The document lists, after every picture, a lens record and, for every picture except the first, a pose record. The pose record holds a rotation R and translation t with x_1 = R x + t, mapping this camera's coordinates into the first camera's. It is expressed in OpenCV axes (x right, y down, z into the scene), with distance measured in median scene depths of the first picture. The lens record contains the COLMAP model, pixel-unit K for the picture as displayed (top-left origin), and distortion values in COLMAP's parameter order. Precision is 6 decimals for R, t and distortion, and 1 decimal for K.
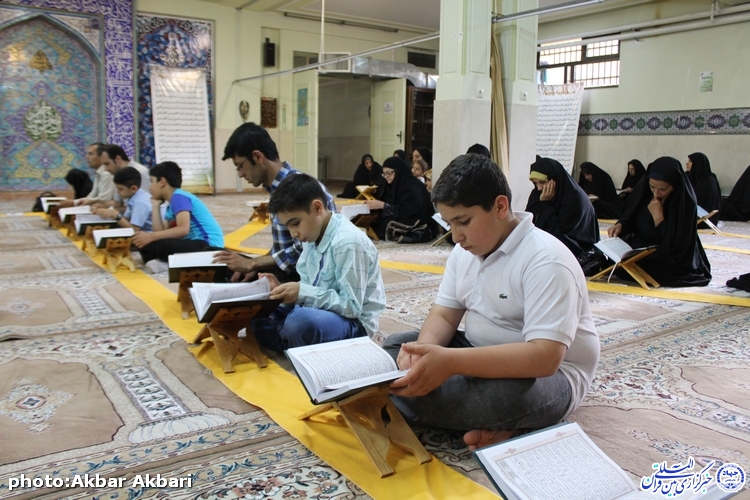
lens RADIAL K [[628.7, 0, 375.0], [0, 628.7, 250.0], [0, 0, 1]] dist [-0.143519, 0.120330]
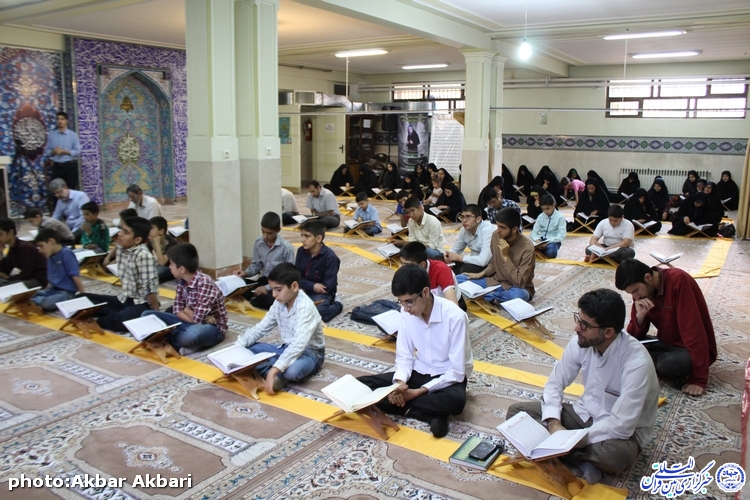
lens RADIAL K [[628.7, 0, 375.0], [0, 628.7, 250.0], [0, 0, 1]] dist [-0.143519, 0.120330]
pose [[0.925120, -0.077563, 0.371668, -0.555998], [0.062828, 0.996689, 0.051612, -0.027212], [-0.374441, -0.024396, 0.926930, -0.440944]]
